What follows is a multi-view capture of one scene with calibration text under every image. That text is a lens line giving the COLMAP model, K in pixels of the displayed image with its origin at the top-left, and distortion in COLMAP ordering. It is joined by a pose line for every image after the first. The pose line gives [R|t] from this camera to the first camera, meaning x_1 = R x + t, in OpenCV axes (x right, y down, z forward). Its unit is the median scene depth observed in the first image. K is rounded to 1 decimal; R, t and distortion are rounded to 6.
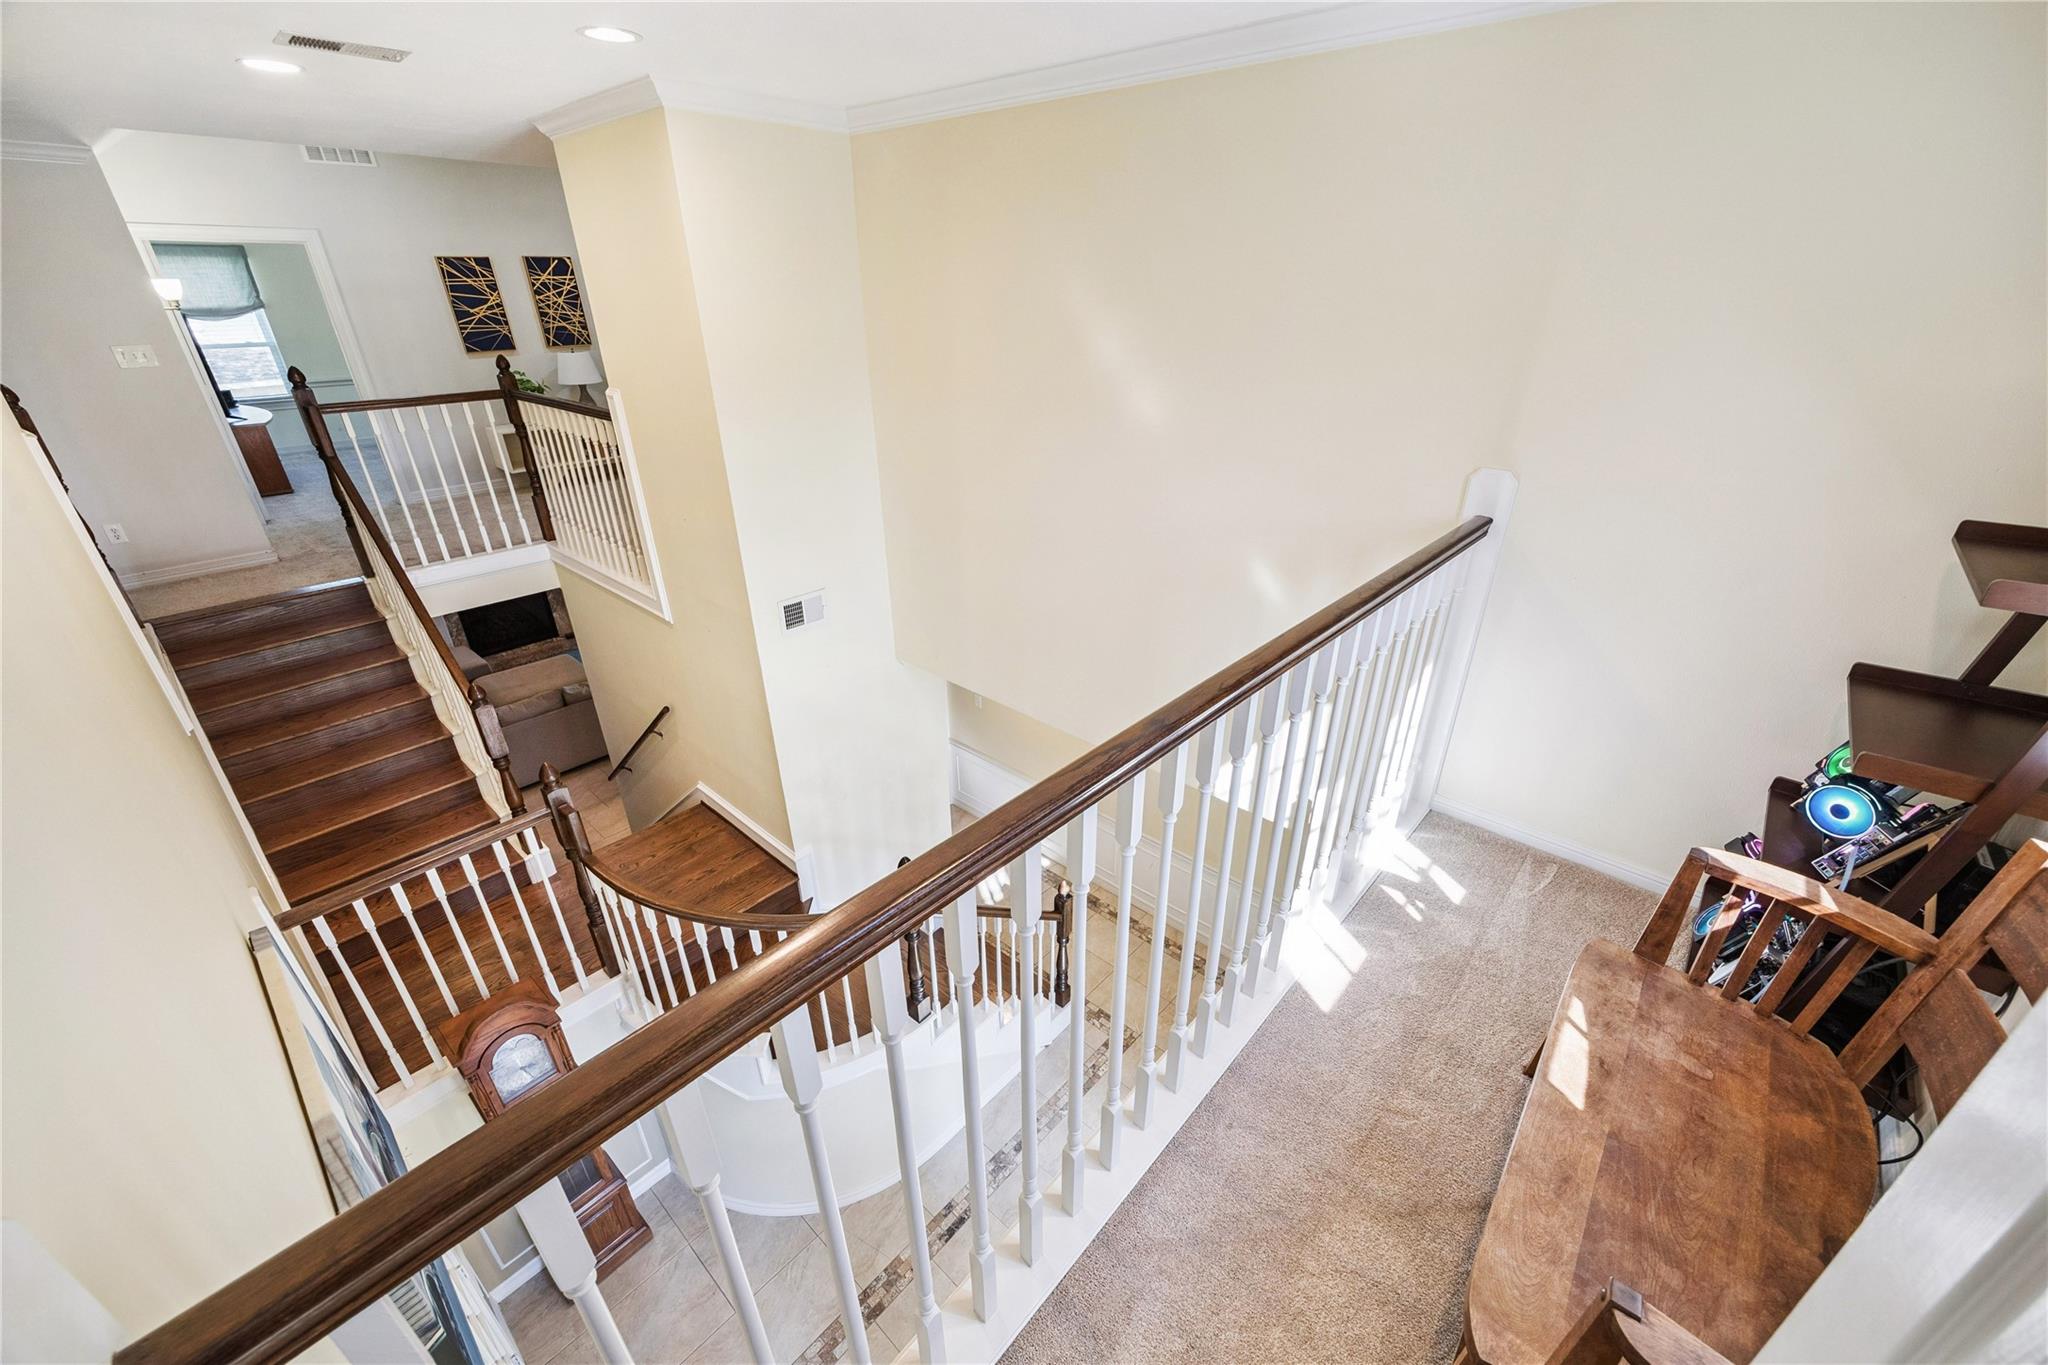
lens RADIAL K [[799.2, 0, 1034.6], [0, 799.2, 692.5], [0, 0, 1]] dist [-0.000404, -0.000054]
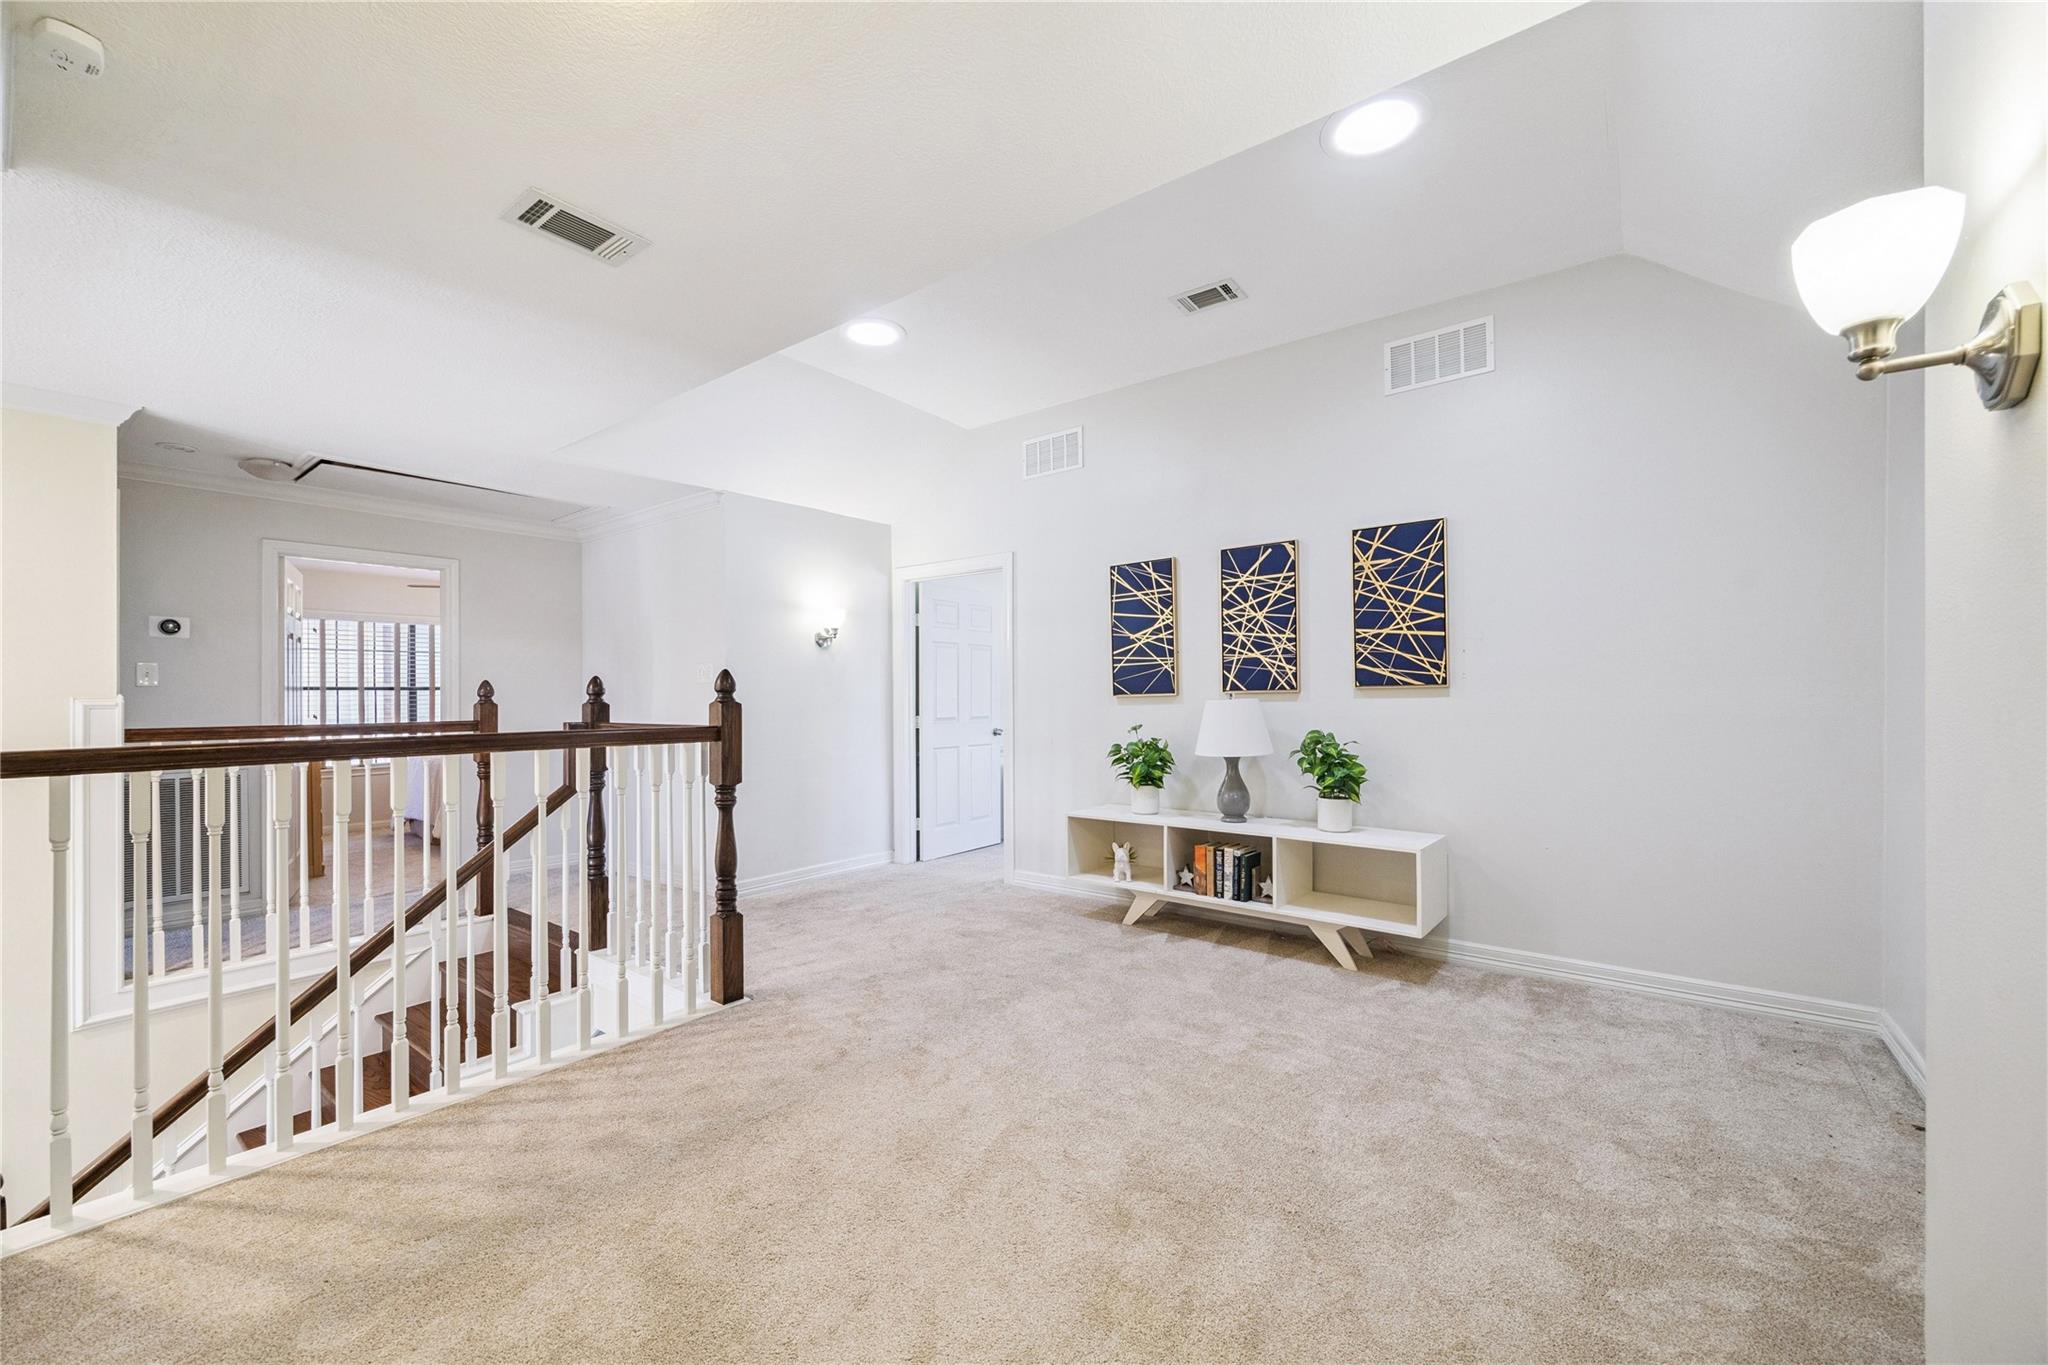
lens RADIAL K [[799.2, 0, 1022.3], [0, 799.2, 687.5], [0, 0, 1]] dist [-0.000404, -0.000054]
pose [[0.078168, -0.003441, -0.996934, -0.064858], [-0.445264, 0.894593, -0.038000, -0.367146], [0.891981, 0.446869, 0.068396, 0.872575]]
